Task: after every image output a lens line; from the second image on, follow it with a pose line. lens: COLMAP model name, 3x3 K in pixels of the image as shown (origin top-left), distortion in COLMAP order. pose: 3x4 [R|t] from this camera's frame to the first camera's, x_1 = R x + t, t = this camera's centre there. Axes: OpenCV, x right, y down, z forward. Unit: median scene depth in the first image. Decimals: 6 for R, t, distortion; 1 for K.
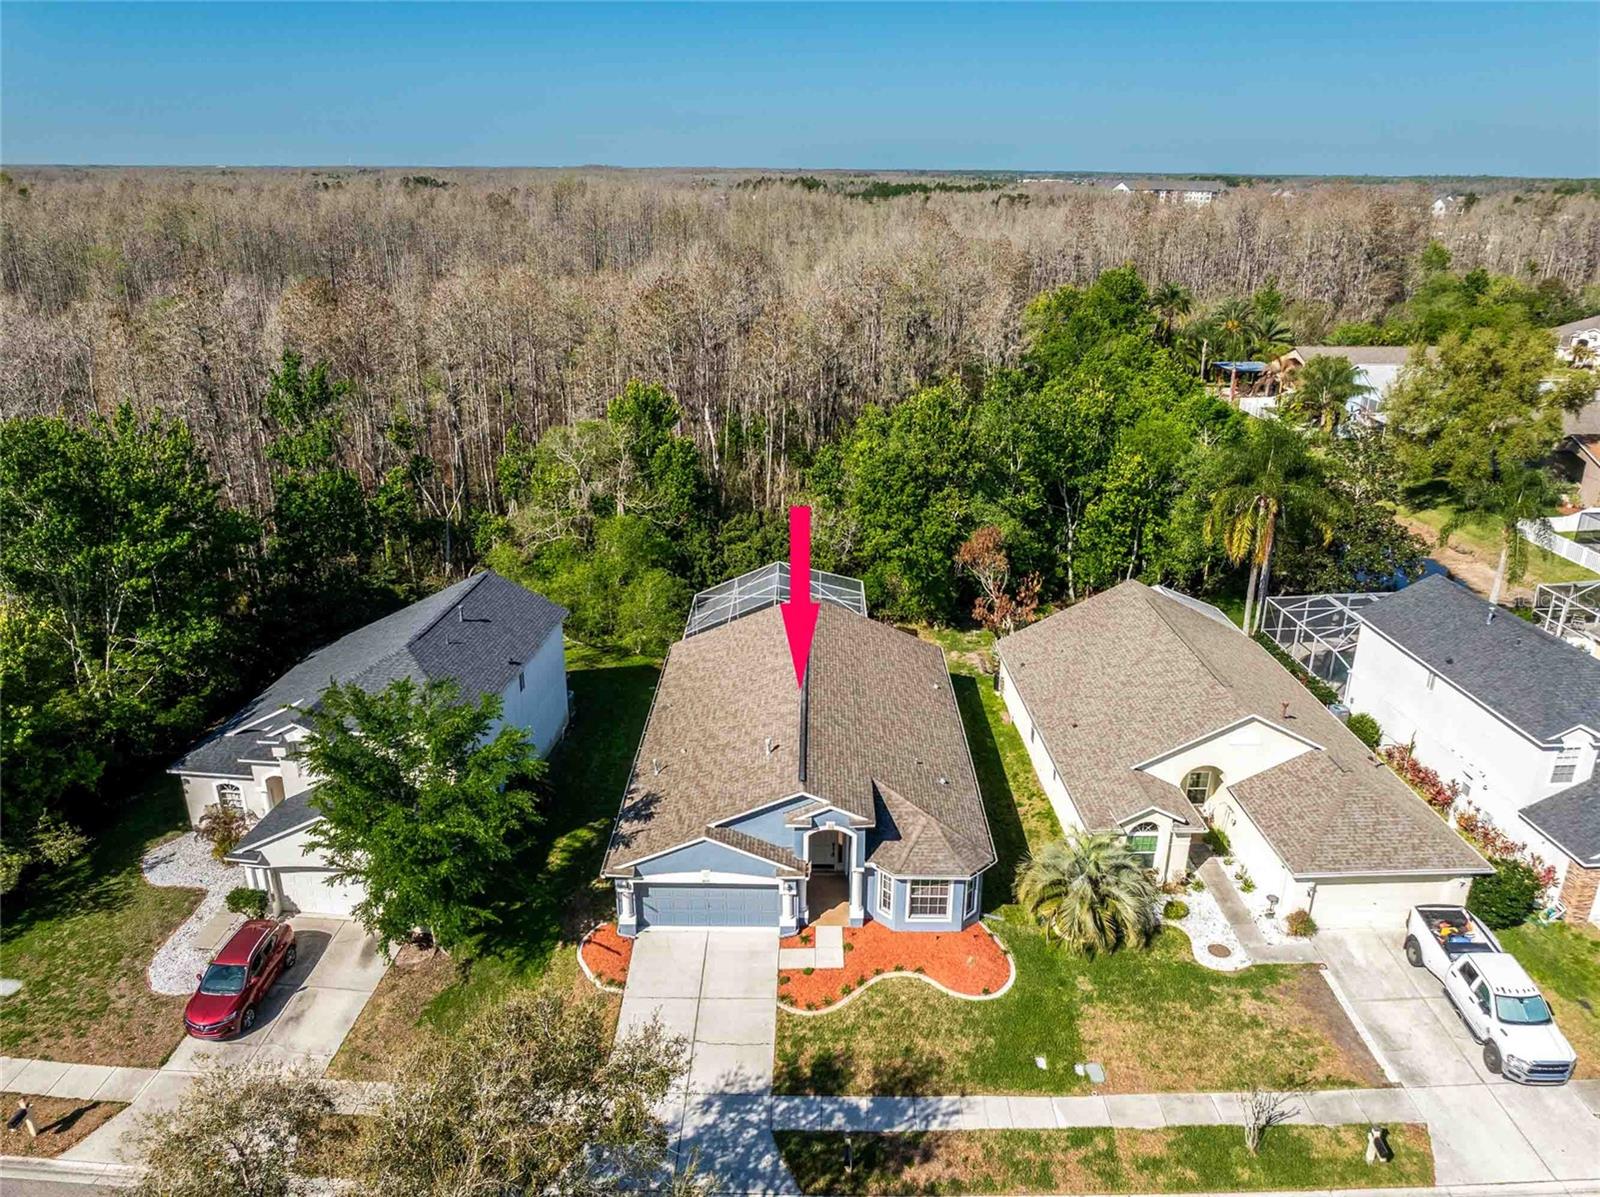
lens RADIAL K [[1114.7, 0, 800.0], [0, 1114.7, 598.5], [0, 0, 1]] dist [-0.022978, 0.006937]
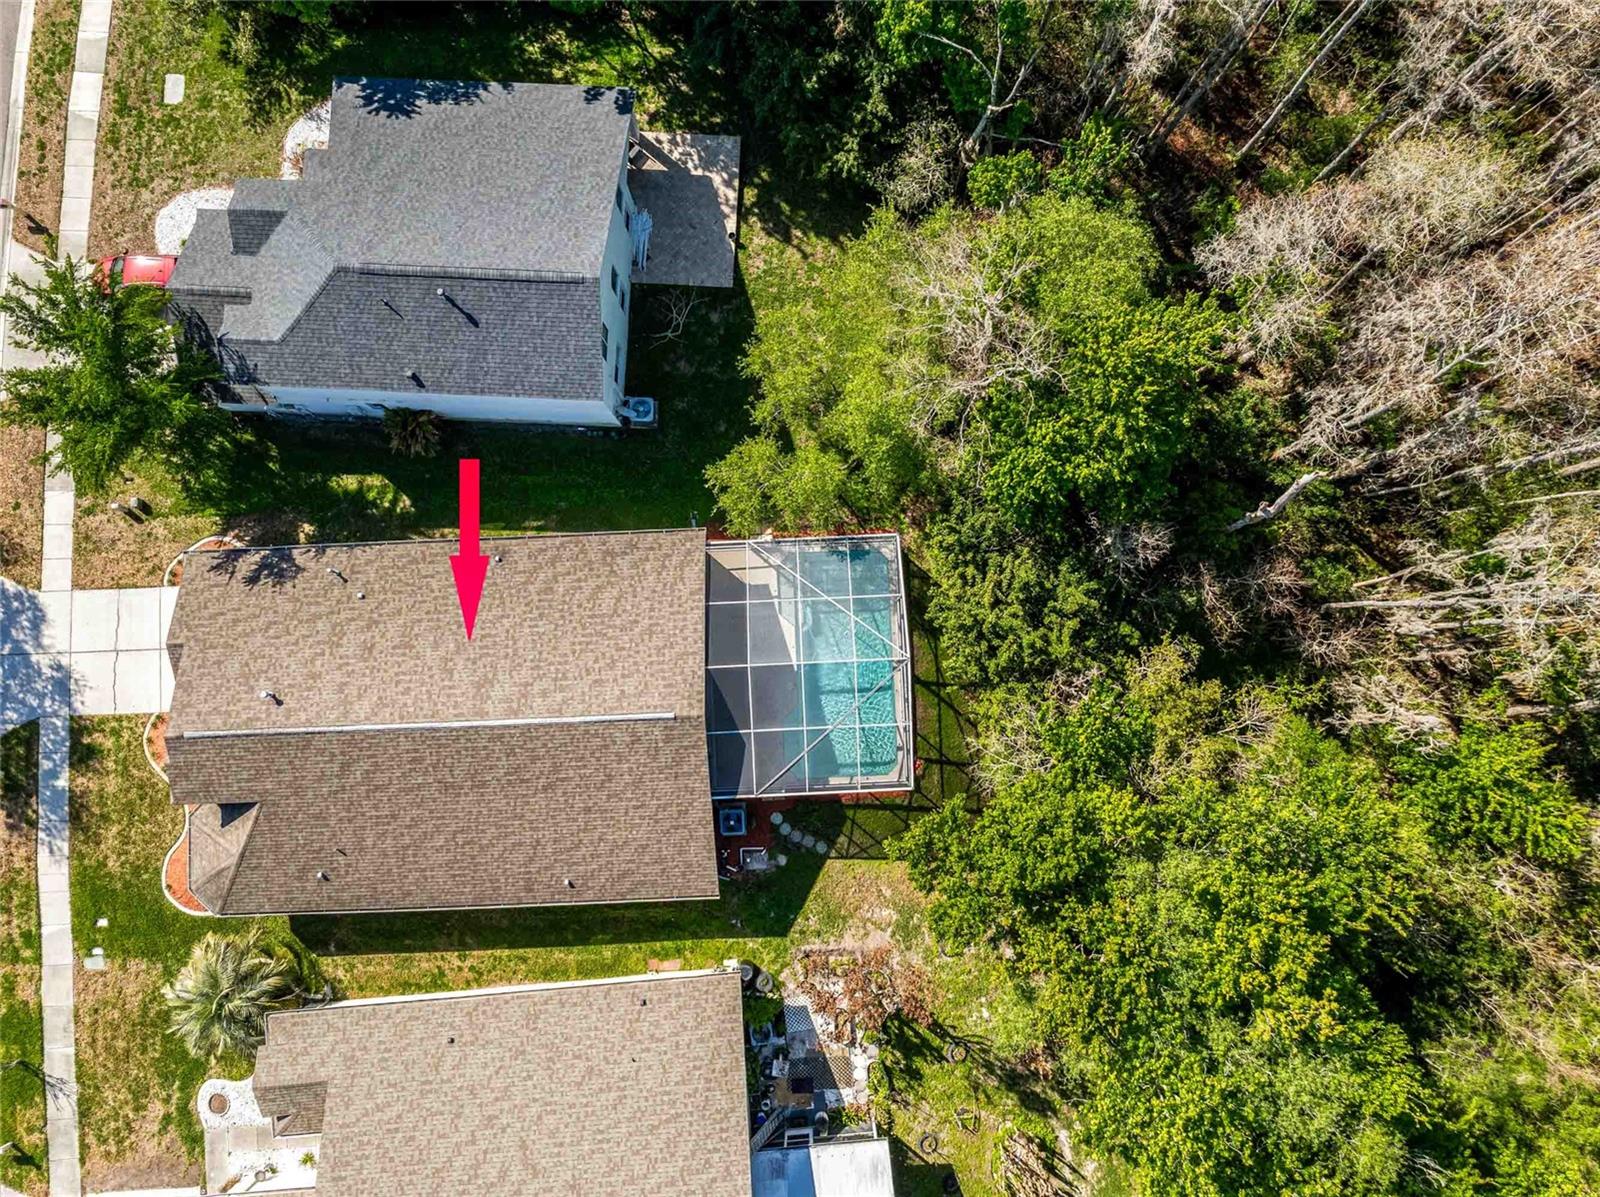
lens RADIAL K [[1114.6, 0, 807.9], [0, 1114.6, 592.8], [0, 0, 1]] dist [-0.035960, 0.023296]
pose [[0.052919, 0.995335, -0.080674, -0.014155], [-0.363242, 0.094439, 0.926896, -0.937326], [0.930191, -0.019746, 0.366545, 1.106769]]
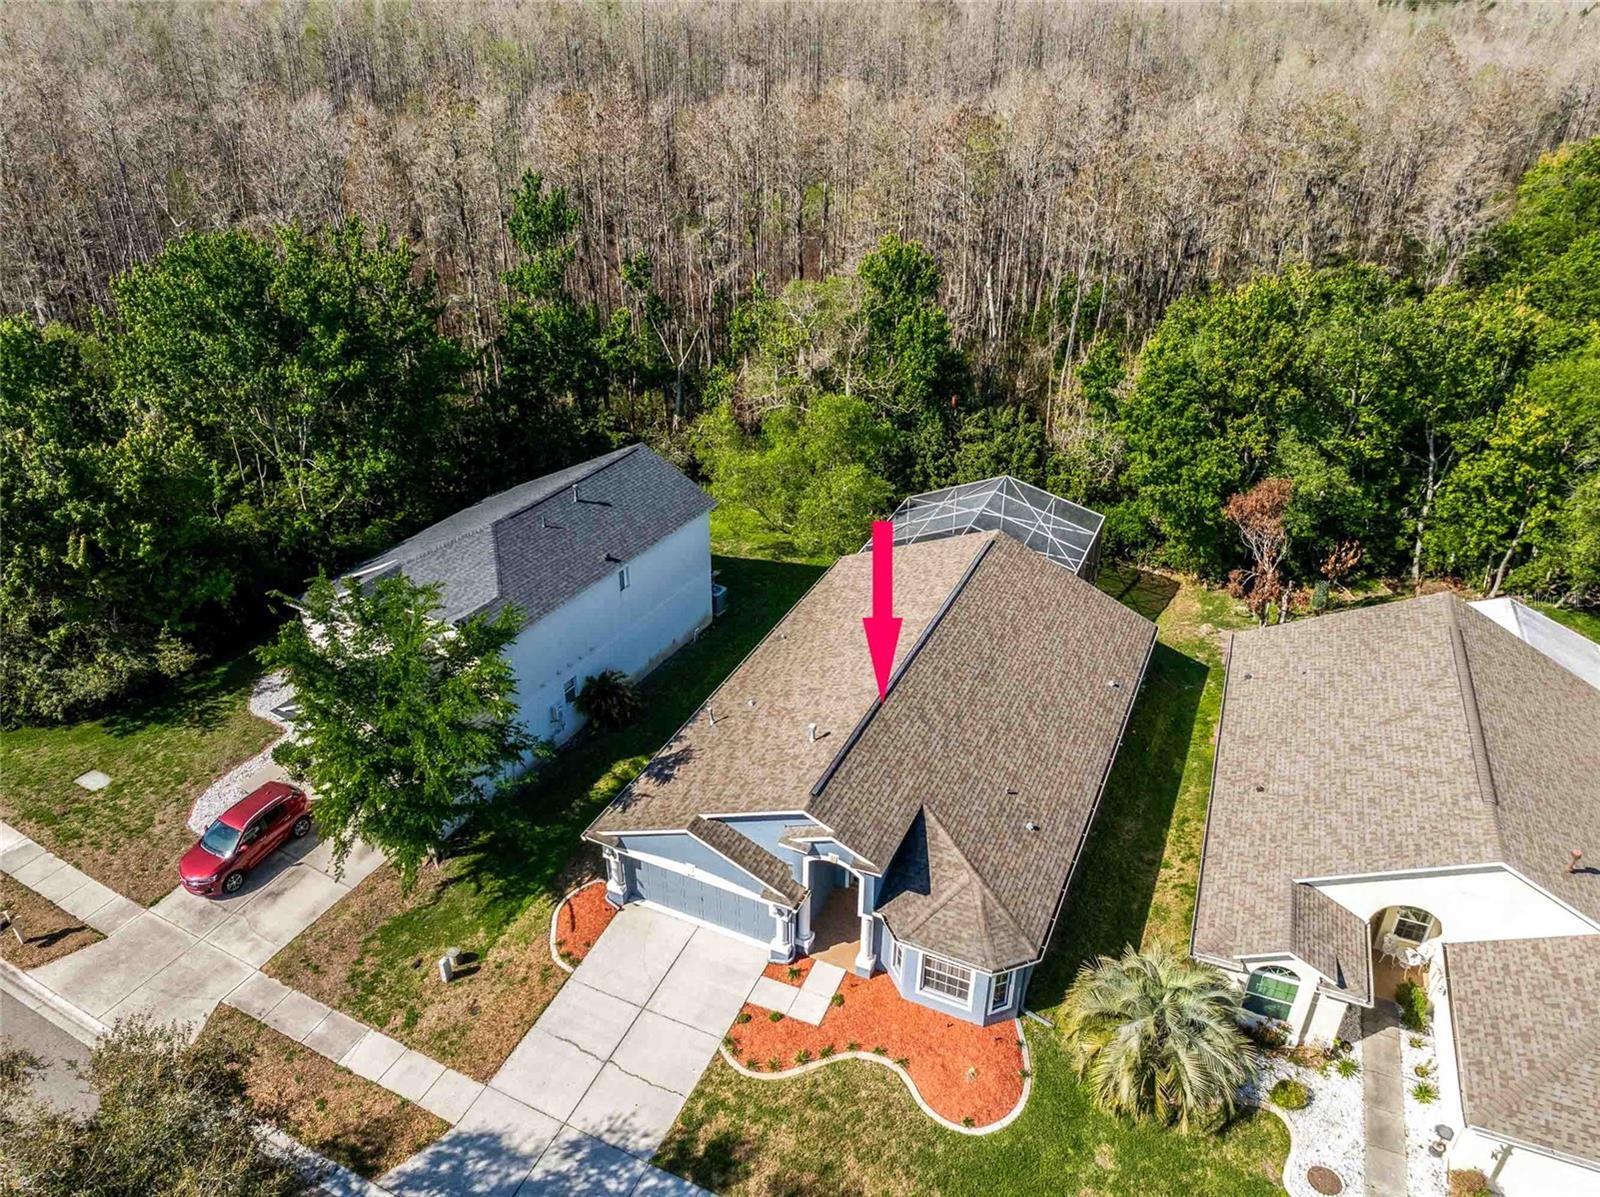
lens RADIAL K [[1114.6, 0, 807.9], [0, 1114.6, 592.8], [0, 0, 1]] dist [-0.035960, 0.023296]
pose [[0.914037, 0.203194, -0.351067, 0.238005], [-0.148262, 0.972957, 0.177124, -0.112742], [0.377564, -0.109848, 0.919445, 0.266645]]
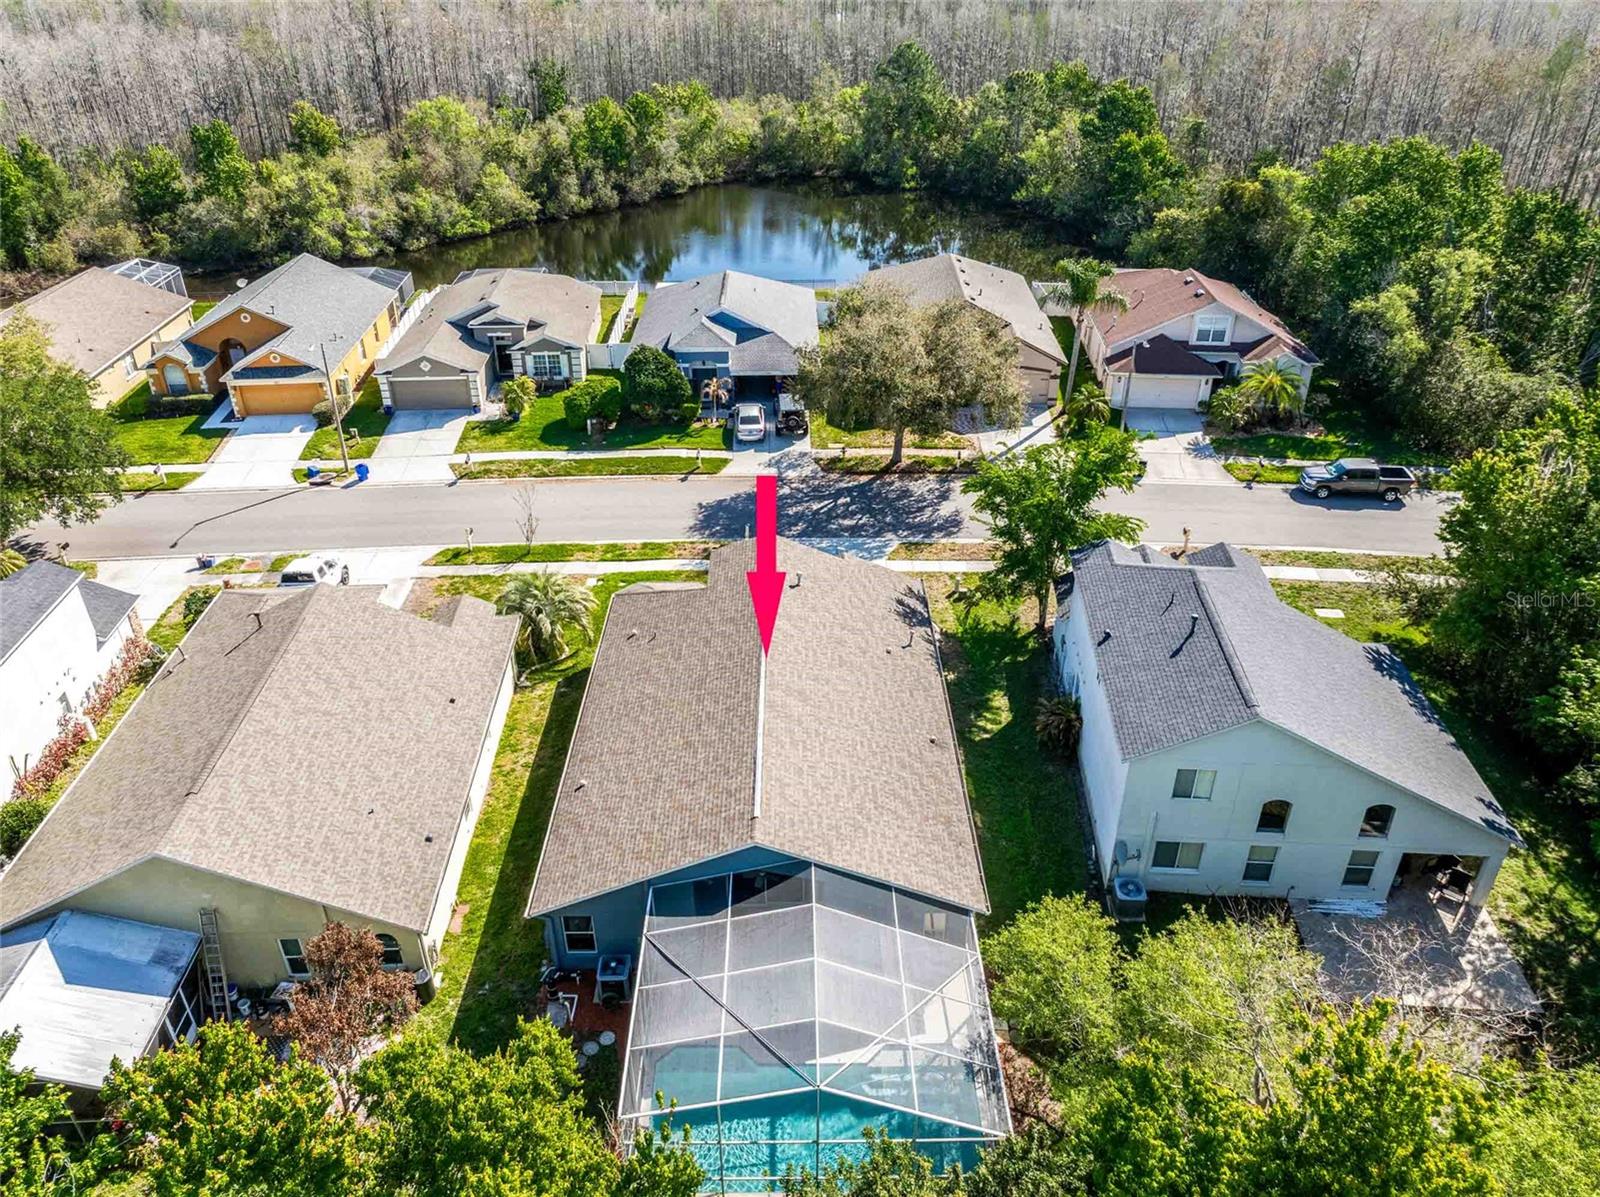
lens RADIAL K [[1114.6, 0, 807.9], [0, 1114.6, 592.8], [0, 0, 1]] dist [-0.035960, 0.023296]
pose [[-0.999663, 0.002267, -0.025878, -0.008603], [-0.018985, 0.616187, 0.787371, -0.726347], [0.017730, 0.787597, -0.615936, 1.714077]]
